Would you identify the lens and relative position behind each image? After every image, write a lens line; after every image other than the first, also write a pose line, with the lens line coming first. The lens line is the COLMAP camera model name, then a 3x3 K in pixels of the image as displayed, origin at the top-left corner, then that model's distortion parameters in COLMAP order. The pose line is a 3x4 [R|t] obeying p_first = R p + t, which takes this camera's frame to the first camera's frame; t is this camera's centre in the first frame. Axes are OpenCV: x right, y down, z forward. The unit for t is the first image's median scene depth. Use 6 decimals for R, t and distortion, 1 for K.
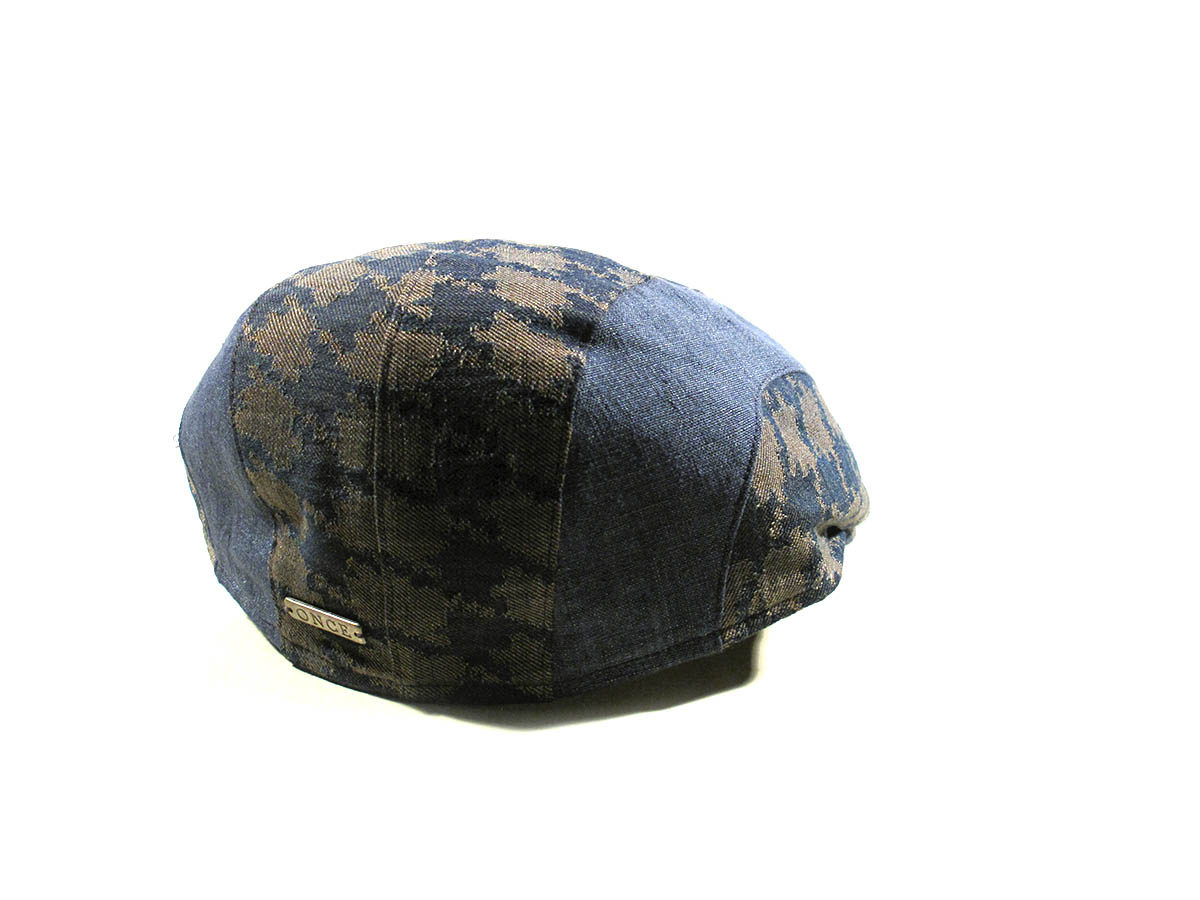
lens RADIAL K [[2157.7, 0, 600.5], [0, 2157.7, 453.3], [0, 0, 1]] dist [-0.001694, 0.000000]
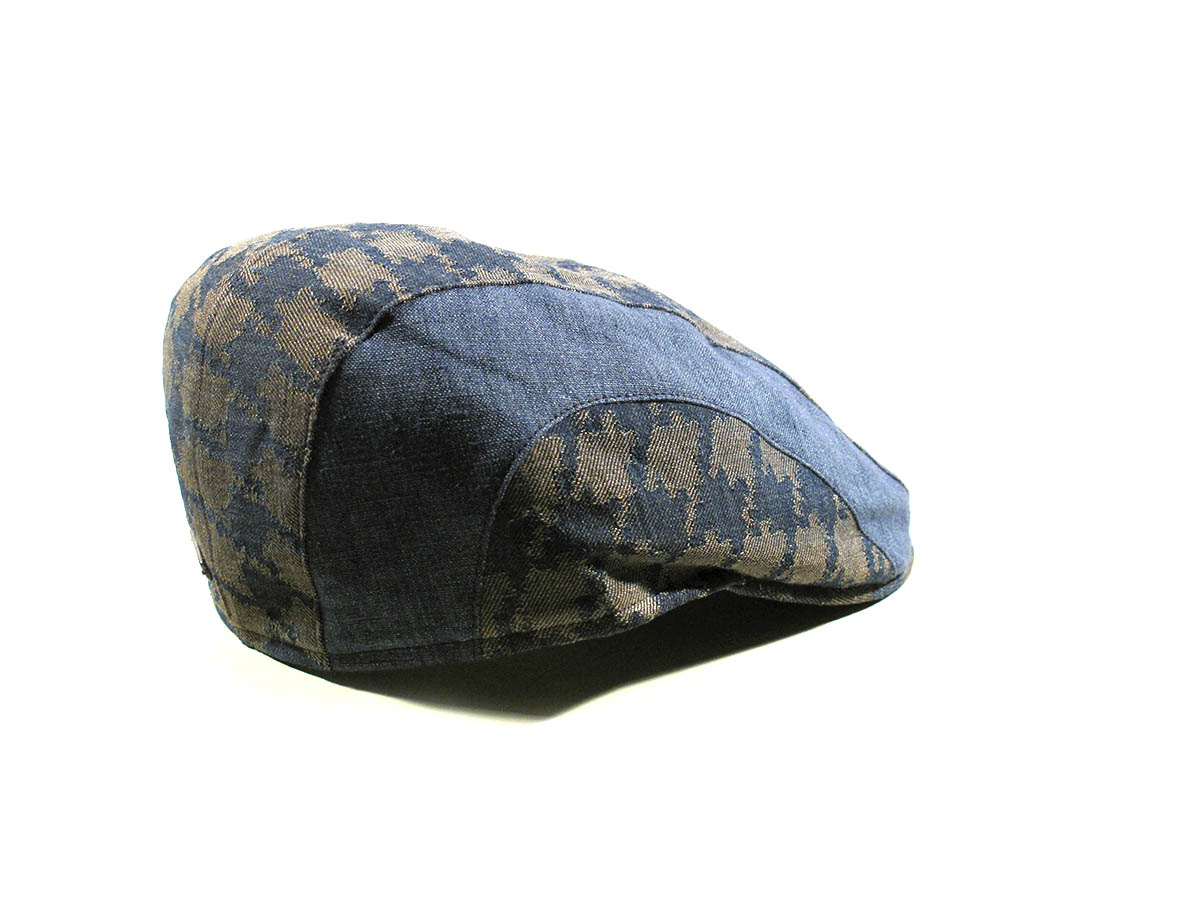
lens RADIAL K [[2157.7, 0, 600.4], [0, 2157.7, 448.0], [0, 0, 1]] dist [-0.001694, 0.000000]
pose [[0.819738, 0.166141, -0.548112, 0.646960], [-0.171268, 0.984319, 0.042221, -0.057117], [0.546531, 0.059264, 0.835339, 0.207458]]
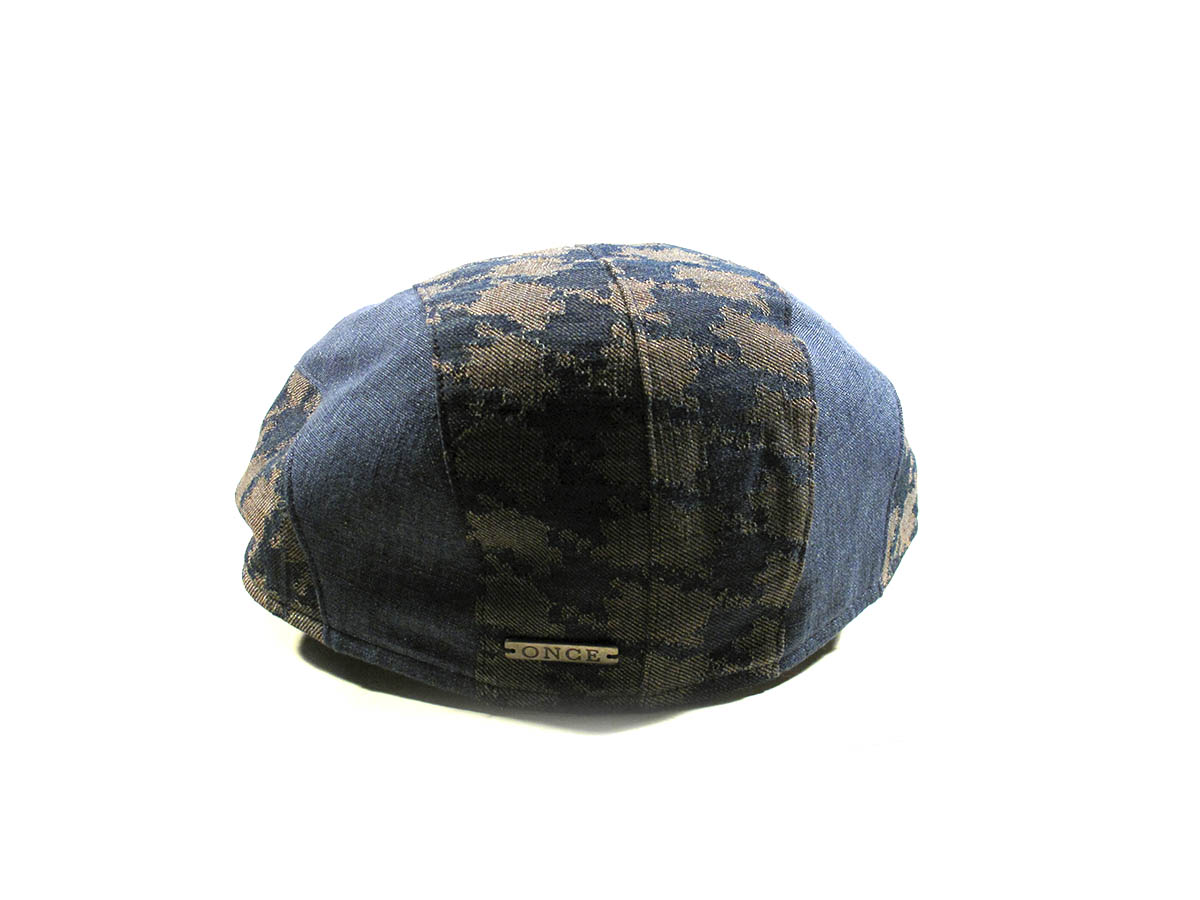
lens RADIAL K [[2157.7, 0, 600.4], [0, 2157.7, 448.8], [0, 0, 1]] dist [-0.001694, 0.000000]
pose [[0.825721, -0.172873, 0.536936, -0.642498], [0.170609, 0.983837, 0.054389, -0.064436], [-0.537660, 0.046696, 0.841868, 0.176887]]
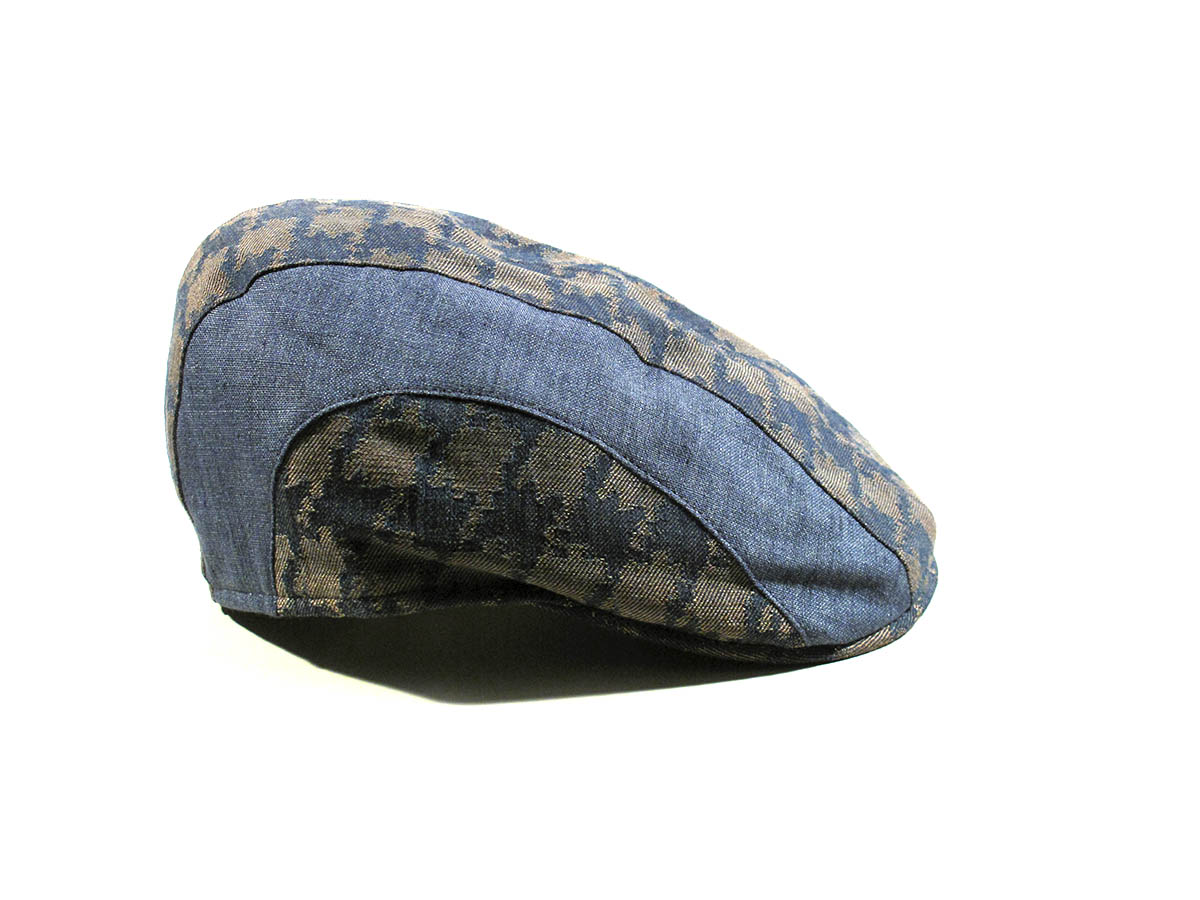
lens RADIAL K [[2157.7, 0, 601.1], [0, 2157.7, 449.0], [0, 0, 1]] dist [-0.001694, 0.000000]
pose [[0.351463, 0.267365, -0.897212, 1.052985], [-0.290016, 0.942304, 0.167194, -0.209431], [0.890149, 0.201443, 0.408725, 0.724191]]
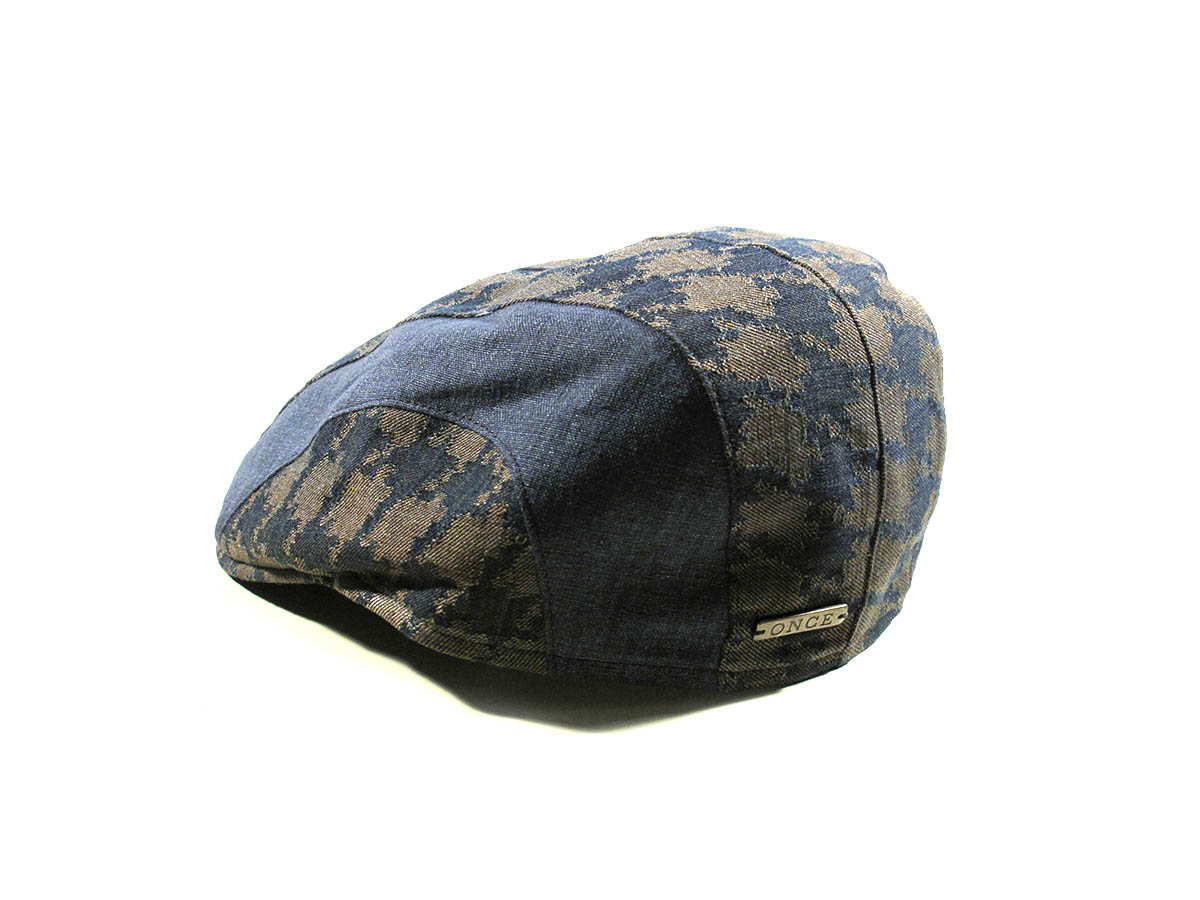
lens RADIAL K [[2157.7, 0, 600.1], [0, 2157.7, 447.2], [0, 0, 1]] dist [-0.001694, 0.000000]
pose [[0.350754, -0.286101, 0.891694, -1.073987], [0.277880, 0.941100, 0.192647, -0.227598], [-0.894290, 0.180212, 0.409596, 0.683428]]
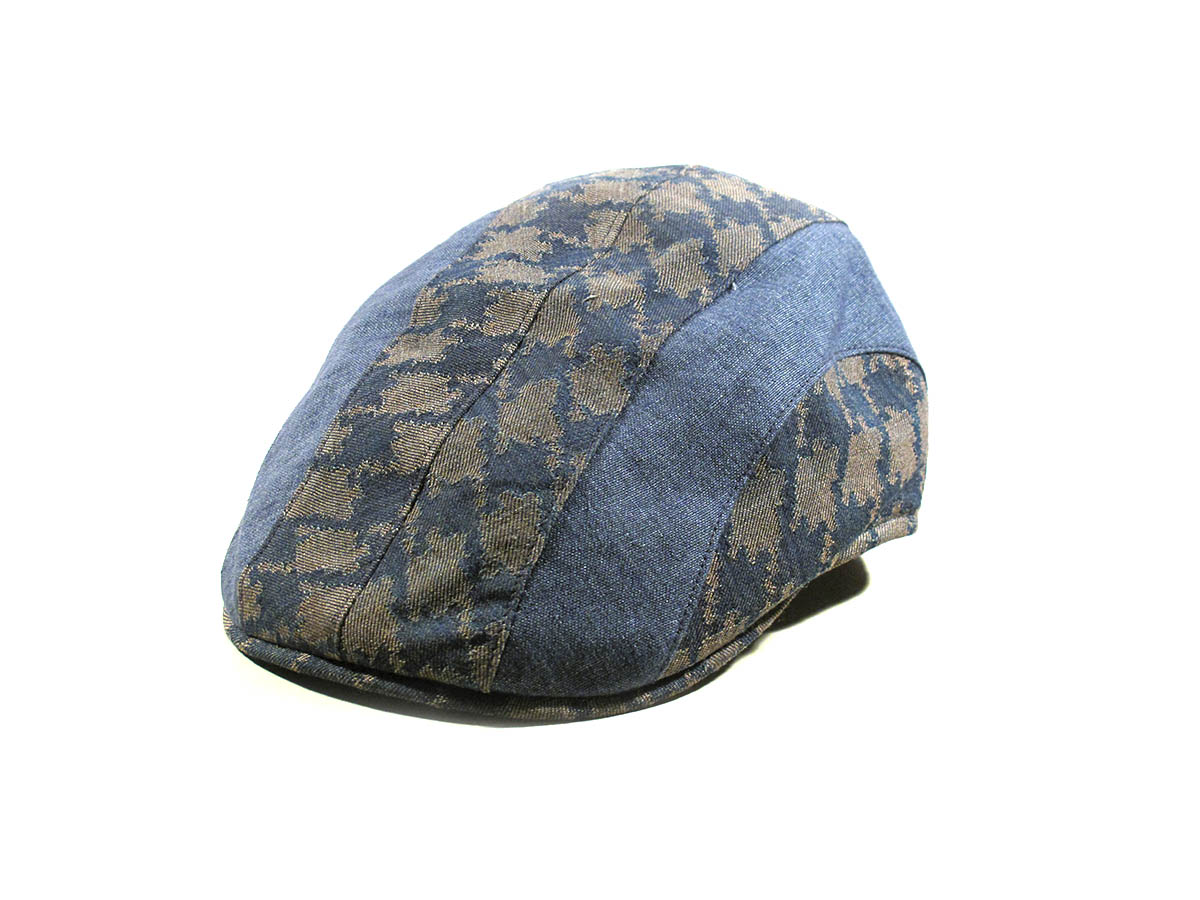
lens RADIAL K [[2157.7, 0, 600.1], [0, 2157.7, 453.9], [0, 0, 1]] dist [-0.001694, 0.000000]
pose [[-0.991562, -0.059425, 0.115208, -0.178320], [0.017821, 0.817811, 0.575211, -0.684719], [-0.128401, 0.572411, -0.809851, 2.152558]]
